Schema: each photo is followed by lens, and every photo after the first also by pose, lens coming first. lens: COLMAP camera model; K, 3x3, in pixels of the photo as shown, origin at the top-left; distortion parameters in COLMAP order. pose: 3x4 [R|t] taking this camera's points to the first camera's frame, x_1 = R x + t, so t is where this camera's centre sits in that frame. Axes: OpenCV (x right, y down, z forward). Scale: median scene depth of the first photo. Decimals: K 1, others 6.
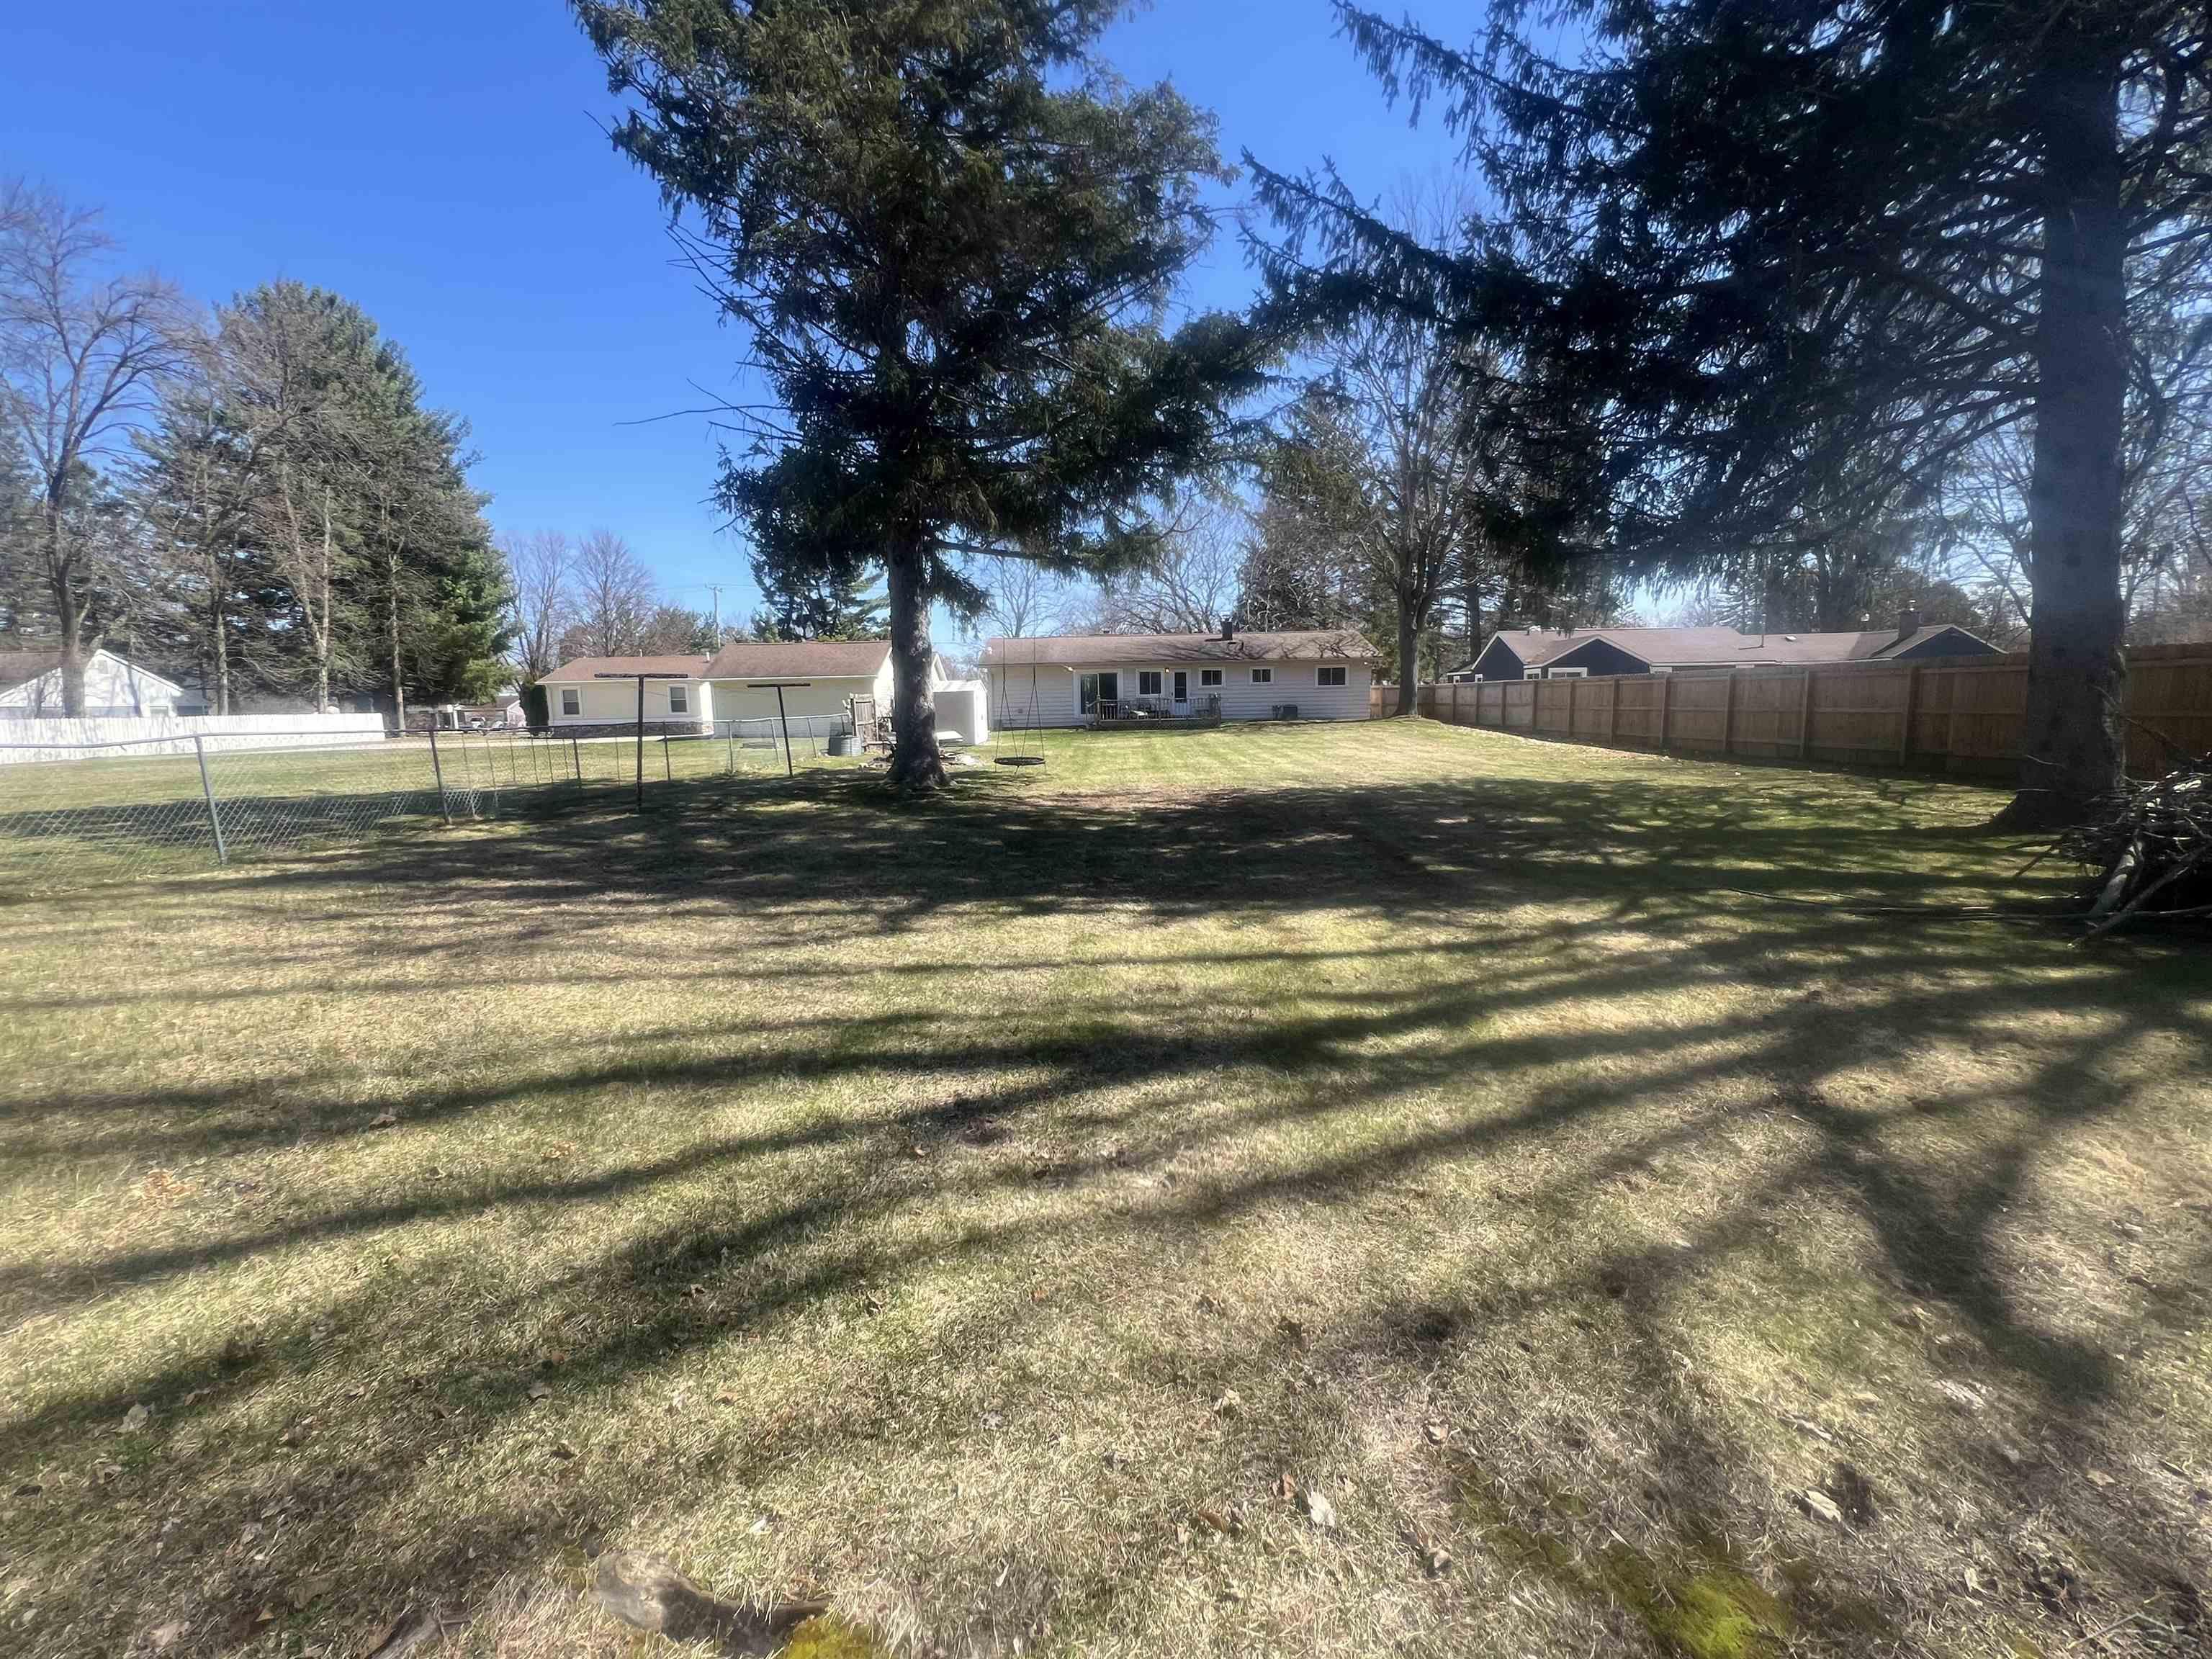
lens RADIAL K [[891.2, 0, 1104.5], [0, 891.2, 821.6], [0, 0, 1]] dist [-0.012182, -0.000120]
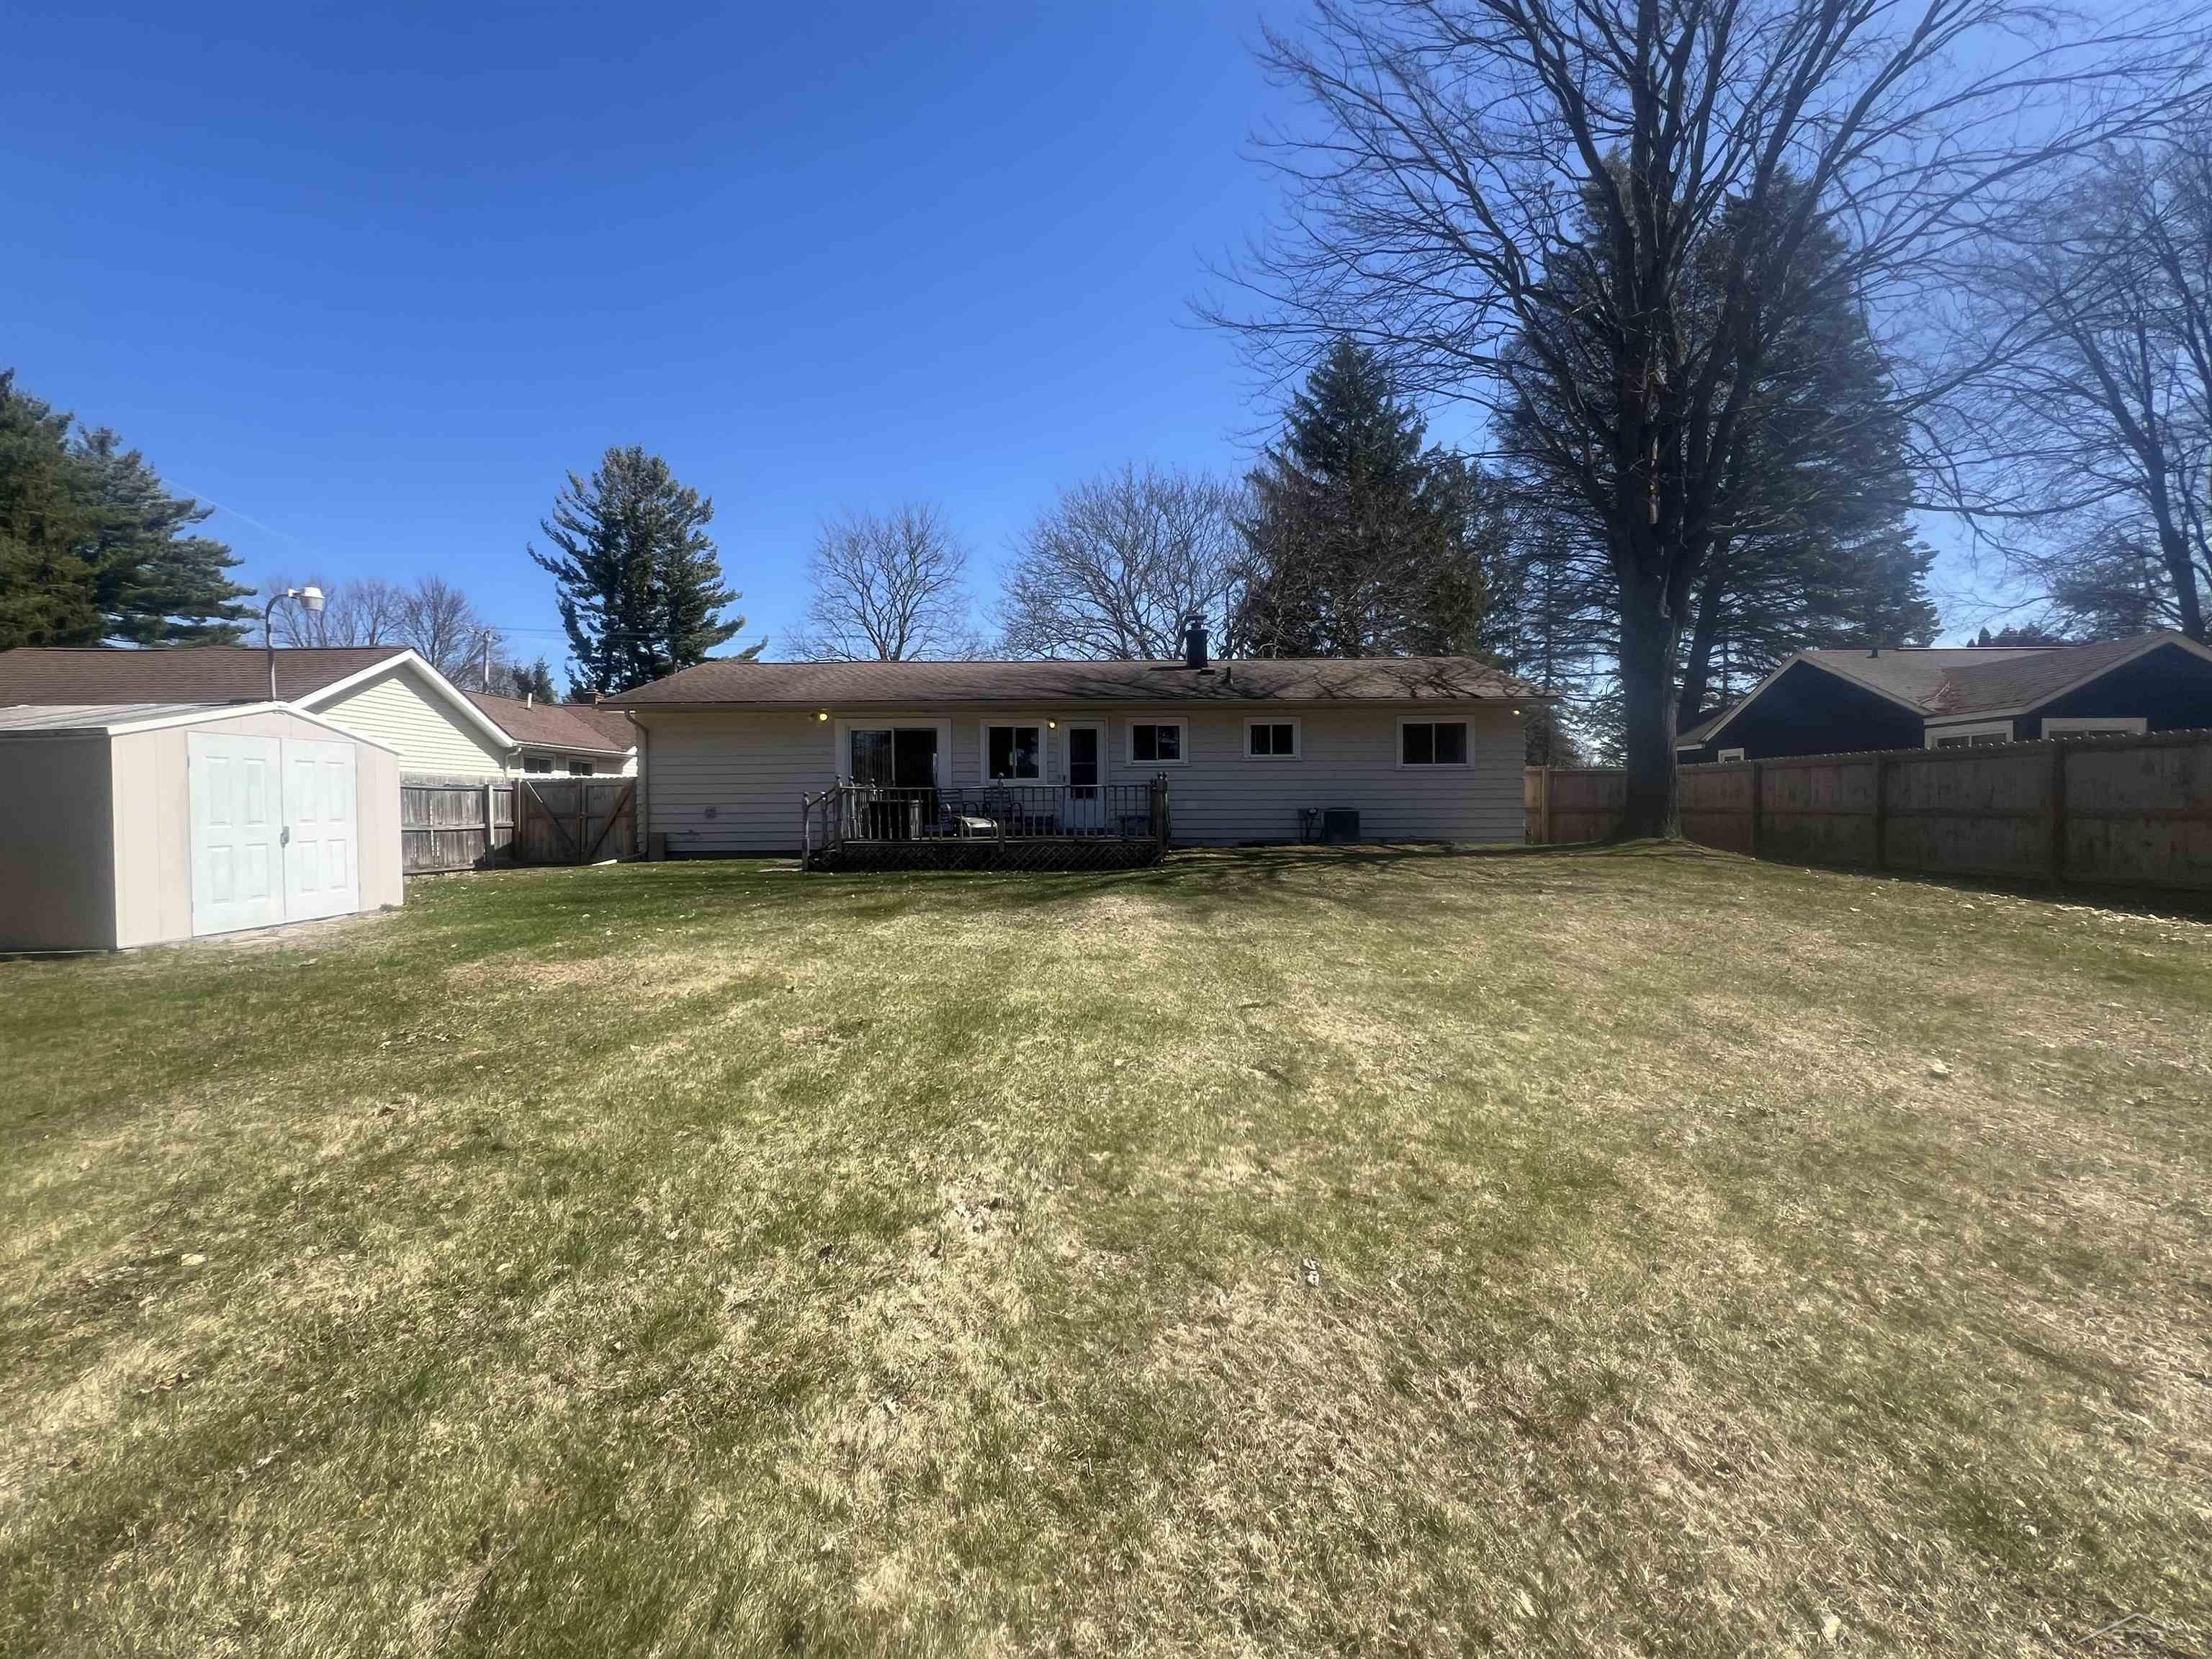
lens RADIAL K [[891.2, 0, 1101.5], [0, 891.2, 829.8], [0, 0, 1]] dist [-0.012182, -0.000120]
pose [[0.999900, 0.013463, -0.004228, 0.095600], [-0.013833, 0.994354, -0.105205, -0.073511], [0.002788, 0.105253, 0.994442, 0.572844]]
